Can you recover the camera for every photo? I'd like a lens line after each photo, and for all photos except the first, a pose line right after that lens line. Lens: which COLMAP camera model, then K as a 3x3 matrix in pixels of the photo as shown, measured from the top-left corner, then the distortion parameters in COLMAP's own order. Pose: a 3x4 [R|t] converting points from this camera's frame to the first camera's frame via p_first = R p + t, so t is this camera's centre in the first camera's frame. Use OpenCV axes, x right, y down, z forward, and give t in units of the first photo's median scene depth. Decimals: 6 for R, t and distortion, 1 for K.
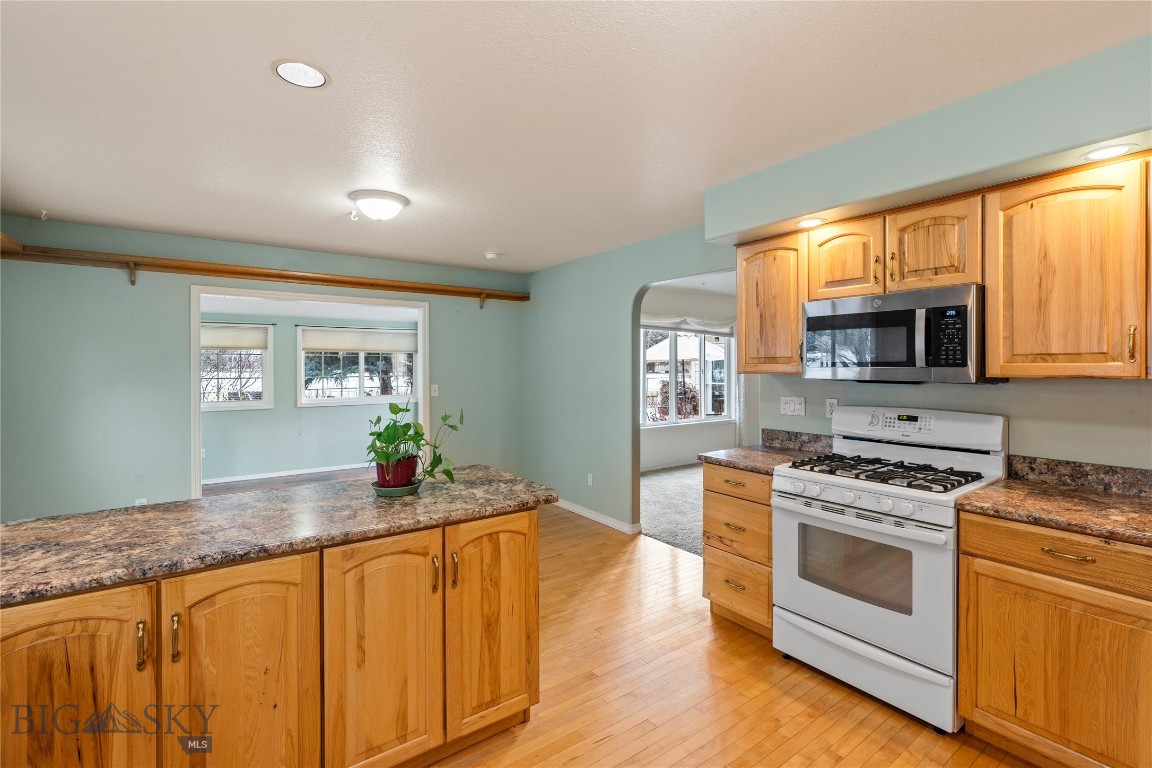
lens RADIAL K [[519.6, 0, 581.5], [0, 519.6, 367.2], [0, 0, 1]] dist [-0.014464, 0.000598]
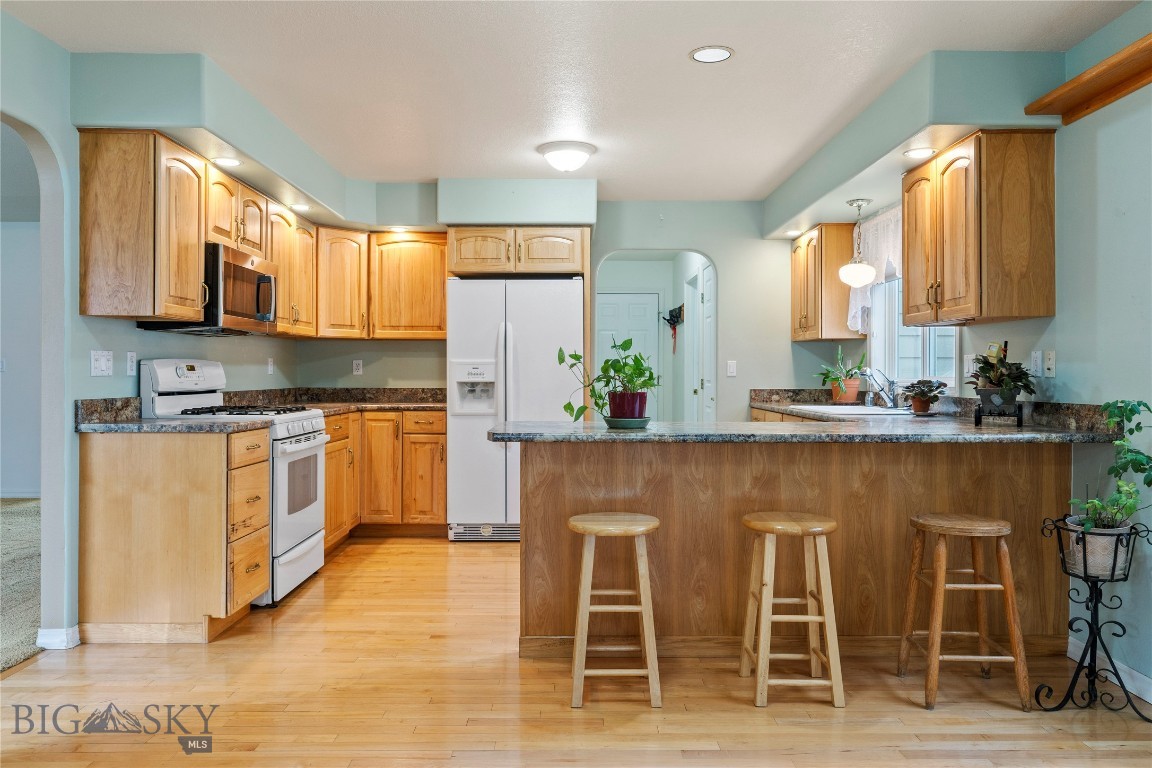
lens RADIAL K [[815.9, 0, 577.1], [0, 815.9, 377.9], [0, 0, 1]] dist [-0.006593, -0.007023]
pose [[-0.811312, -0.002802, 0.584607, -1.017529], [0.001554, 0.999975, 0.006949, 0.114316], [-0.584611, 0.006546, -0.811287, 1.978199]]
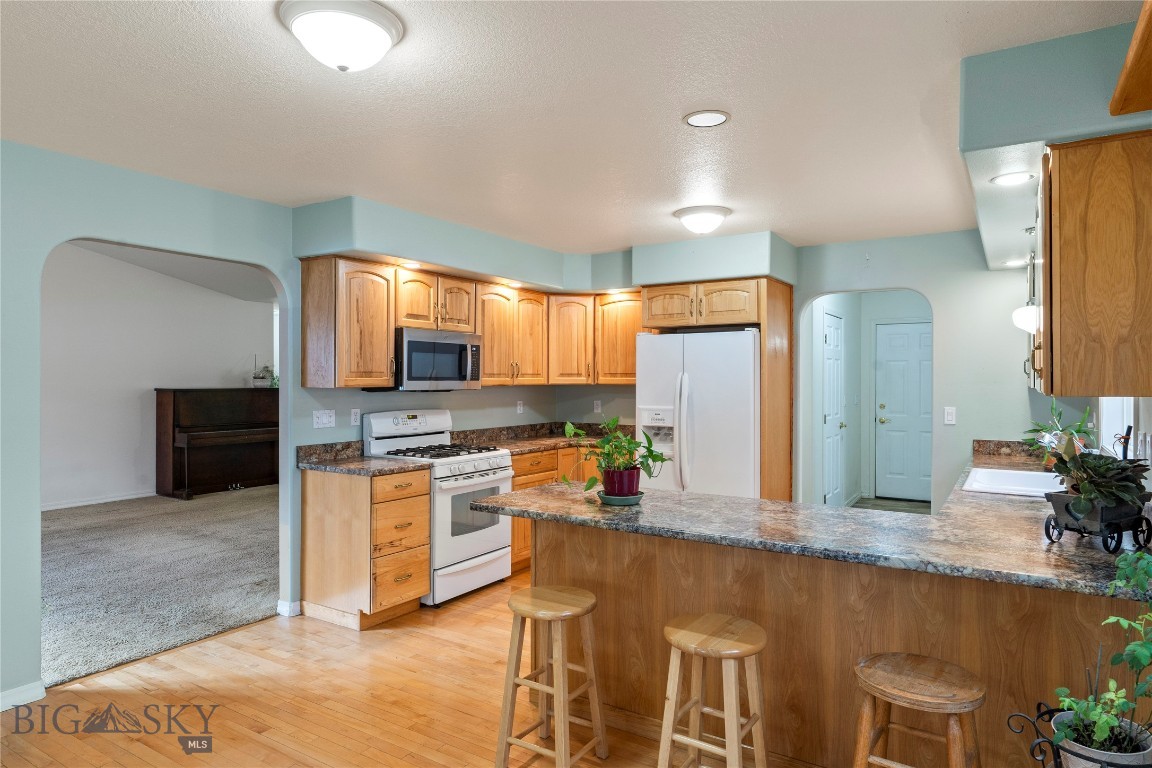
lens RADIAL K [[690.9, 0, 576.7], [0, 690.9, 381.8], [0, 0, 1]] dist [-0.007013, 0.001190]
pose [[-0.363291, -0.002161, 0.931673, -1.355571], [0.003063, 0.999989, 0.003514, -0.002374], [-0.931671, 0.004130, -0.363280, 1.331934]]
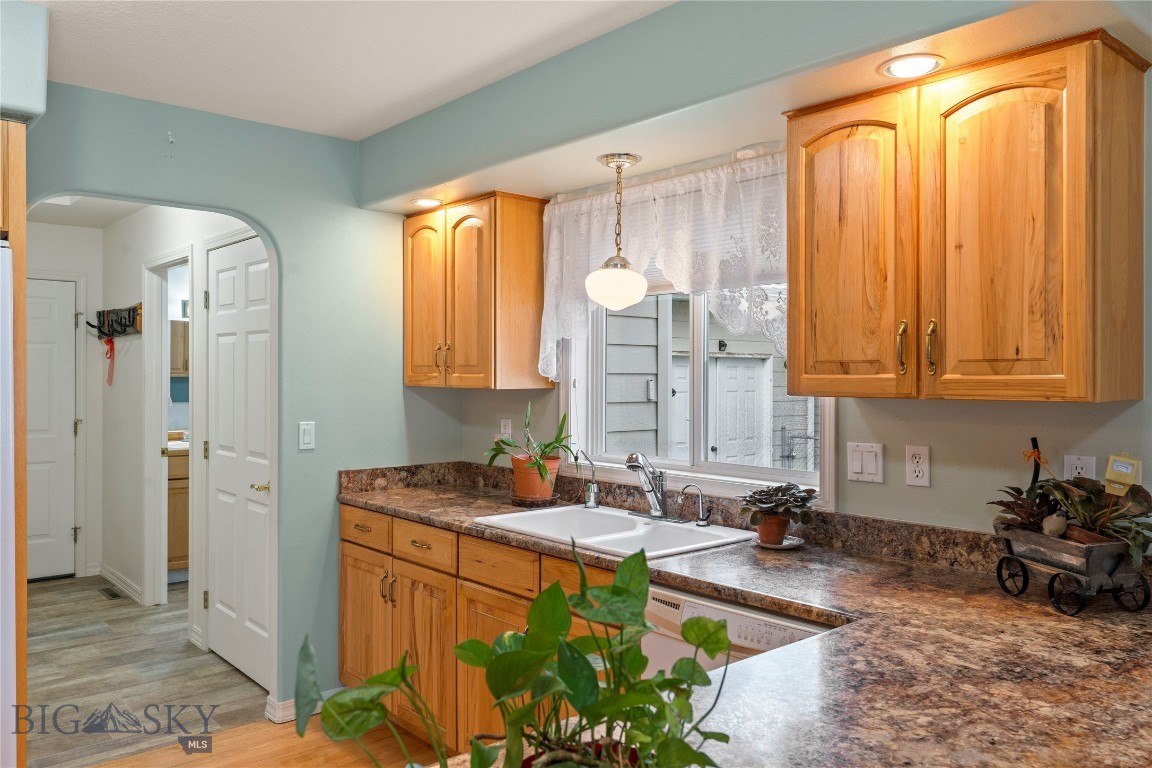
lens RADIAL K [[860.7, 0, 577.9], [0, 860.7, 377.3], [0, 0, 1]] dist [0.000086, -0.003699]
pose [[-0.996236, -0.001824, -0.086665, -0.260828], [-0.002259, 0.999985, 0.004922, -0.004121], [0.086655, 0.005099, -0.996225, 1.147720]]
